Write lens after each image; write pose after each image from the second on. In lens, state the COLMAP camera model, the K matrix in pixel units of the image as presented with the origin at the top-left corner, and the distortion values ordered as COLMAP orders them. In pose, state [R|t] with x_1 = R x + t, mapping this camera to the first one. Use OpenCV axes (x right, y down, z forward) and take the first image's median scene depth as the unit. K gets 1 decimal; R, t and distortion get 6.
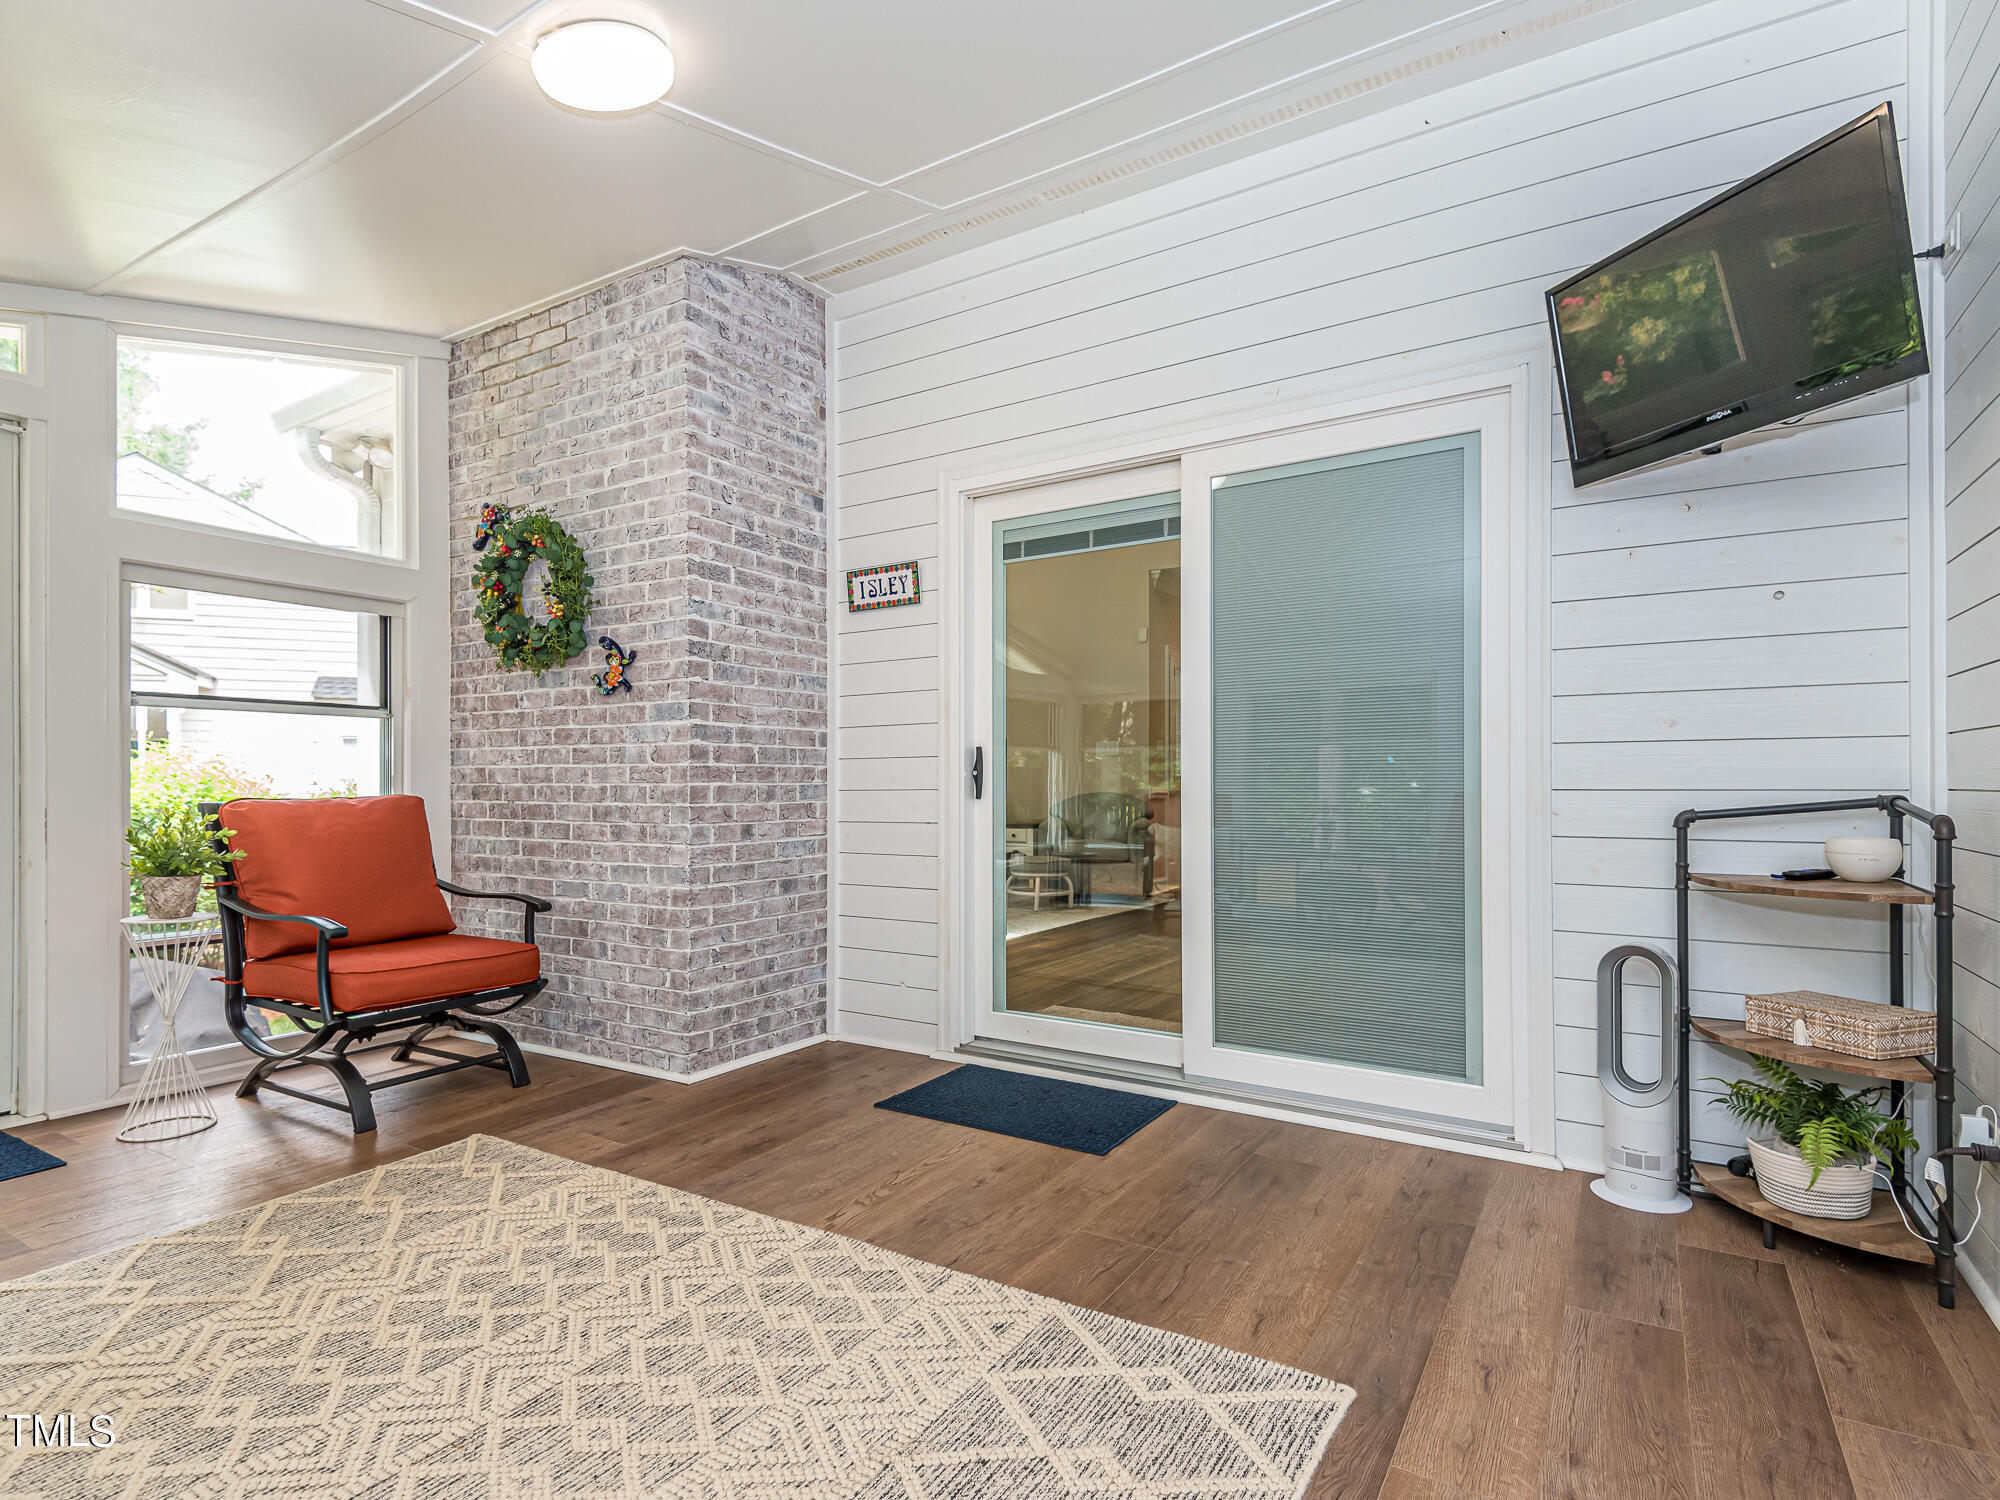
lens RADIAL K [[1021.0, 0, 1009.2], [0, 1021.0, 777.5], [0, 0, 1]] dist [0.029211, -0.016354]
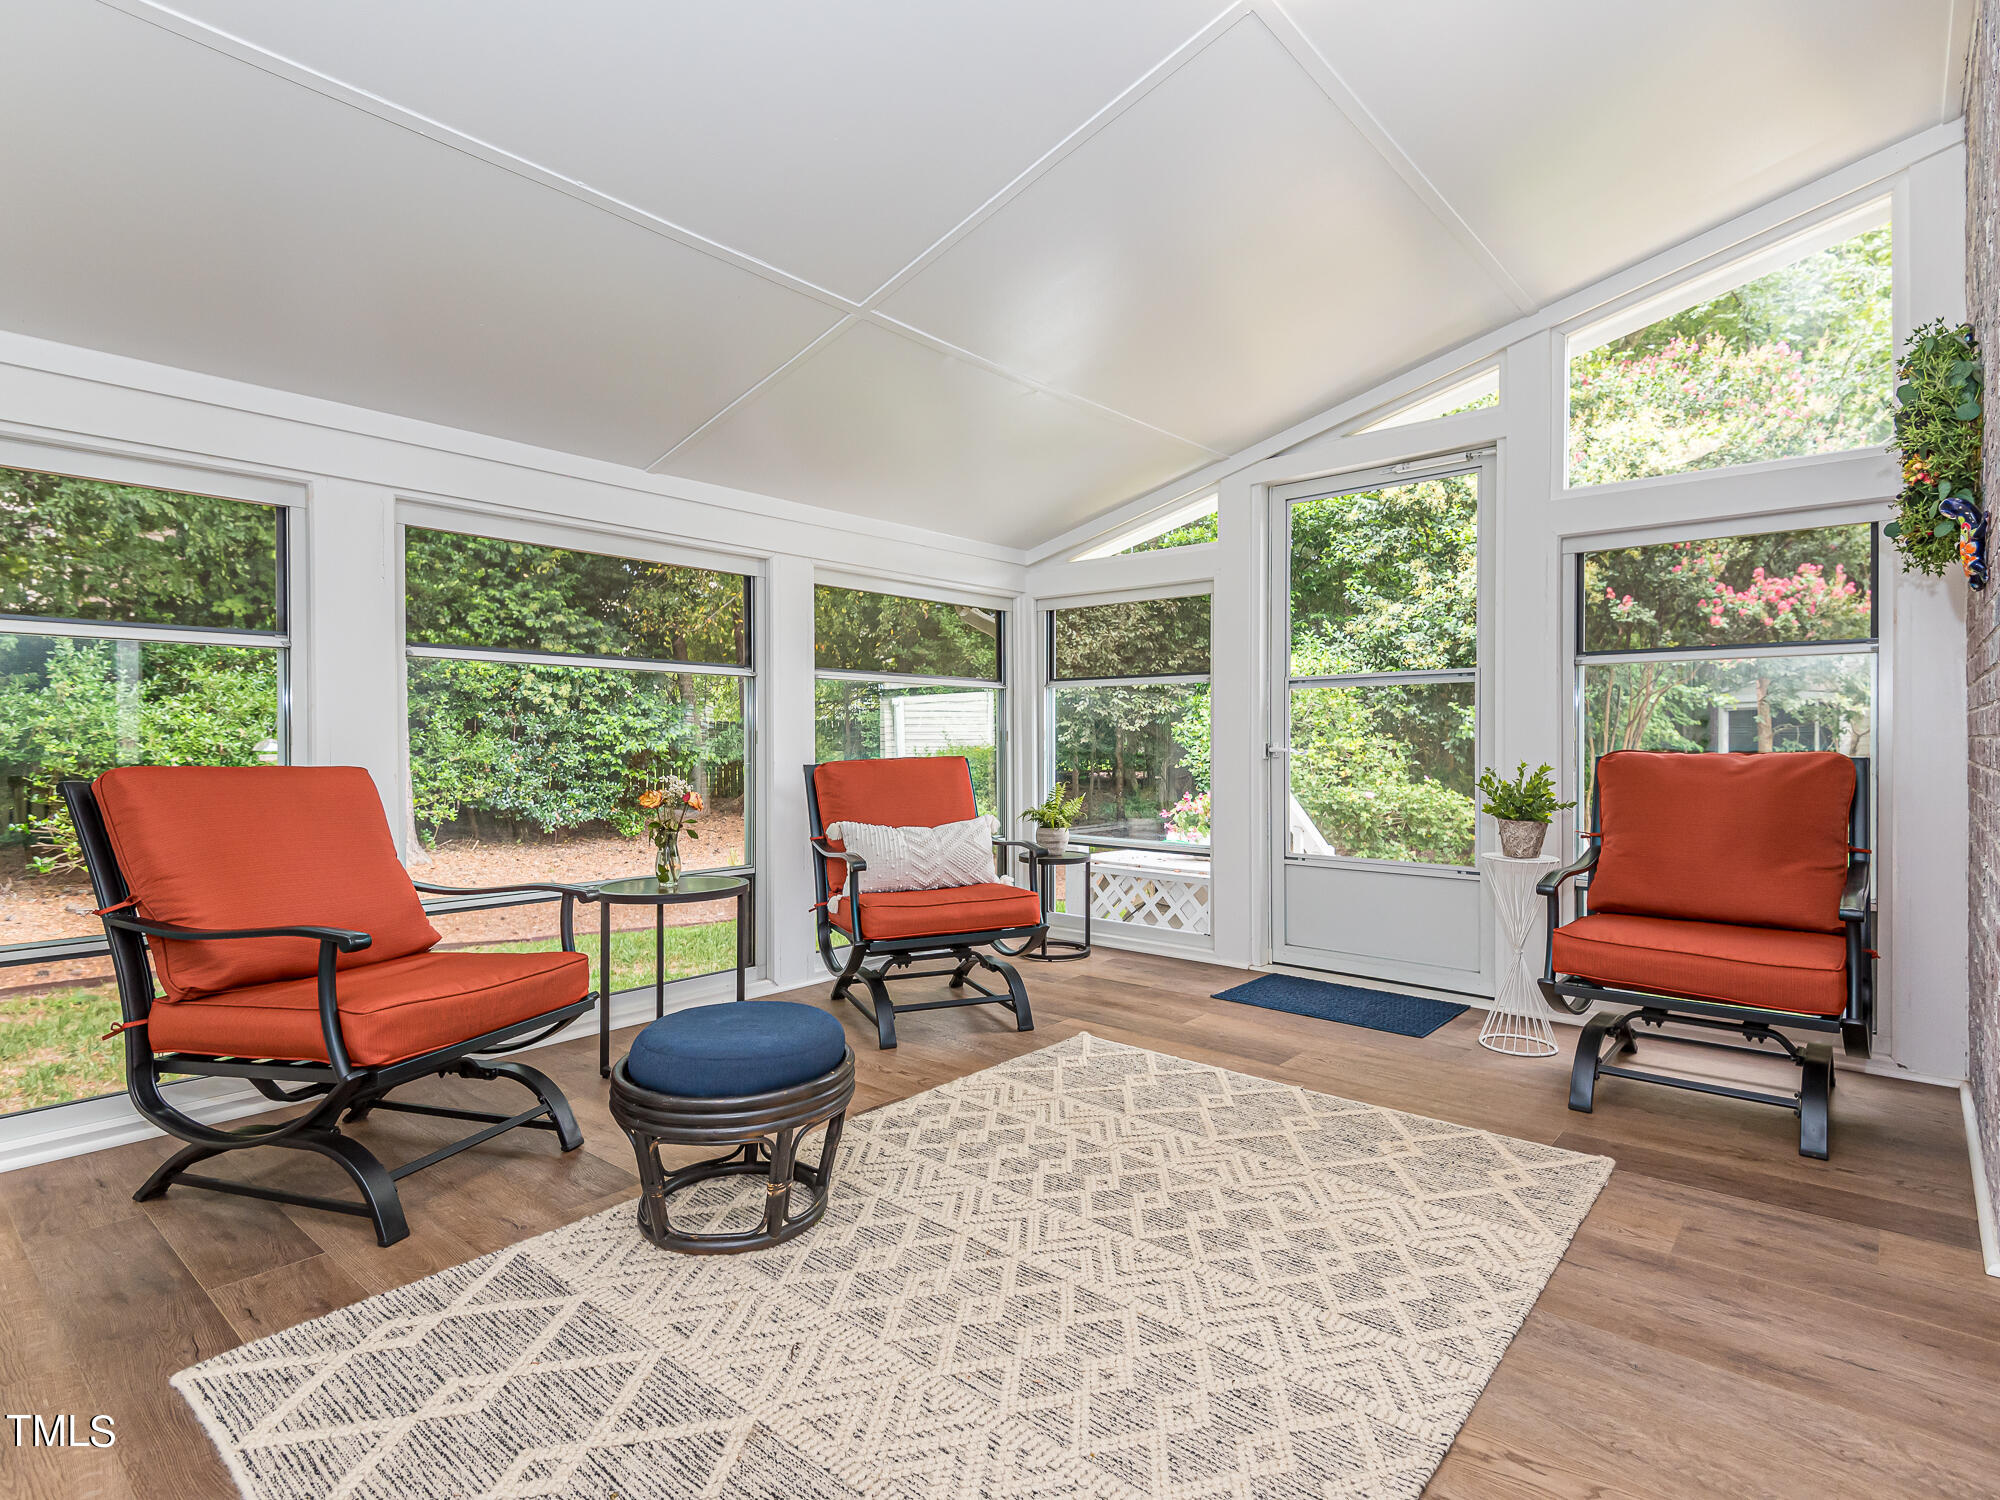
lens RADIAL K [[1021.0, 0, 997.3], [0, 1021.0, 744.7], [0, 0, 1]] dist [0.029211, -0.016354]
pose [[-0.159709, 0.011515, -0.987097, 0.473338], [0.004744, 0.999929, 0.010897, 0.000216], [0.987153, -0.002942, -0.159752, 0.797690]]
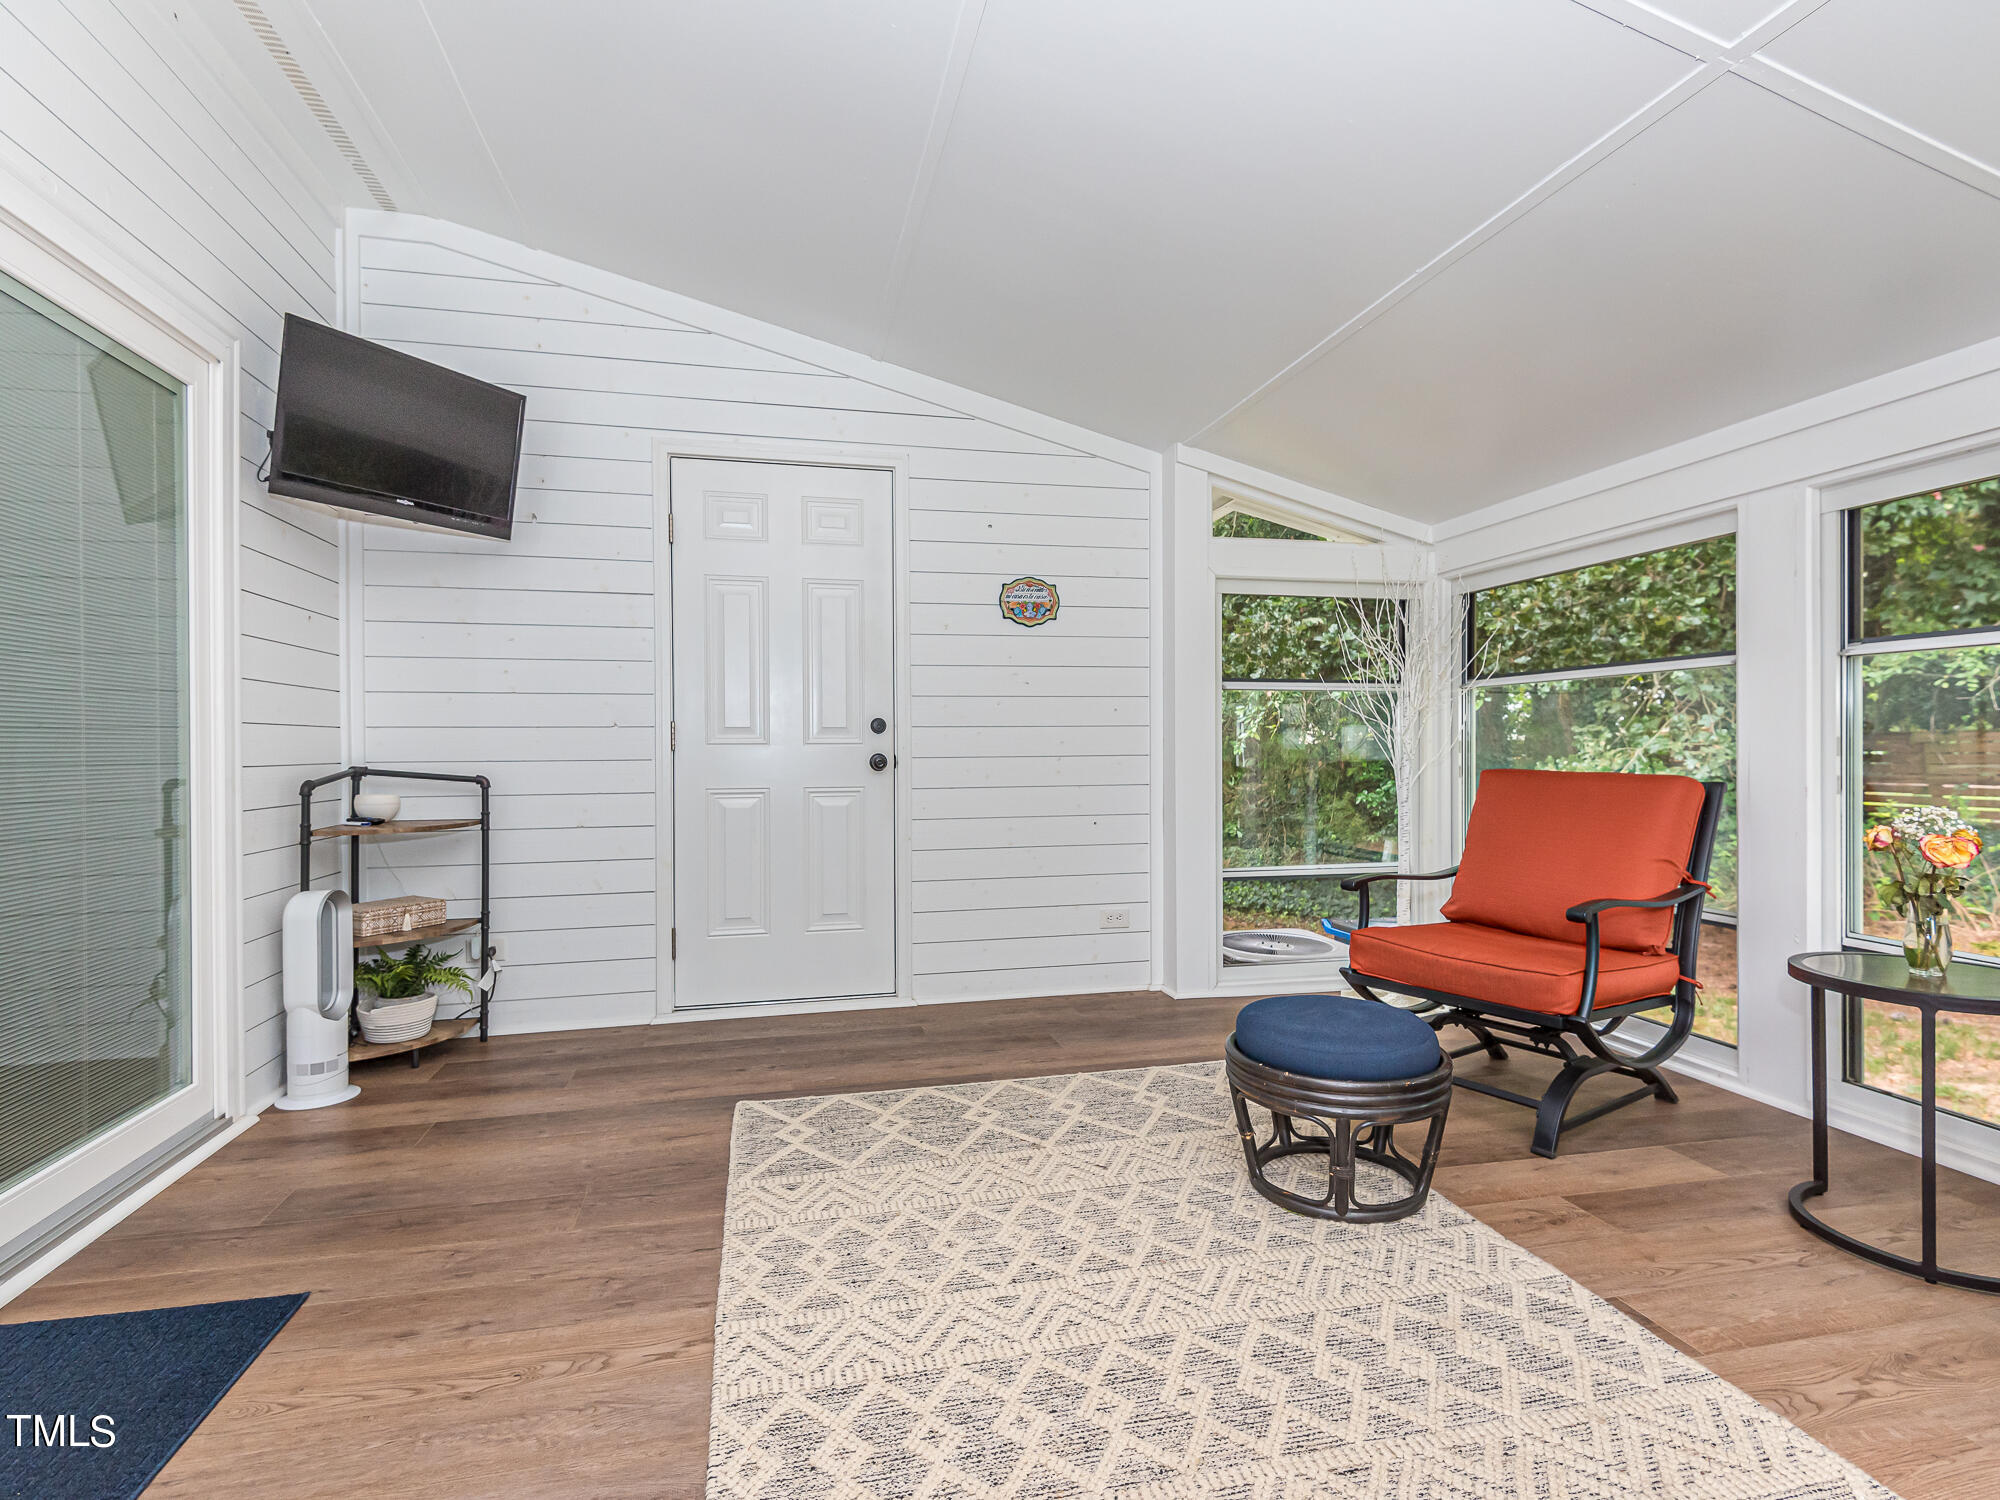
lens RADIAL K [[1021.0, 0, 1001.1], [0, 1021.0, 739.9], [0, 0, 1]] dist [0.029211, -0.016354]
pose [[-0.702505, 0.013606, 0.711549, -0.865680], [0.004374, 0.999881, -0.014801, 0.005225], [-0.711665, -0.007286, -0.702481, 1.349927]]
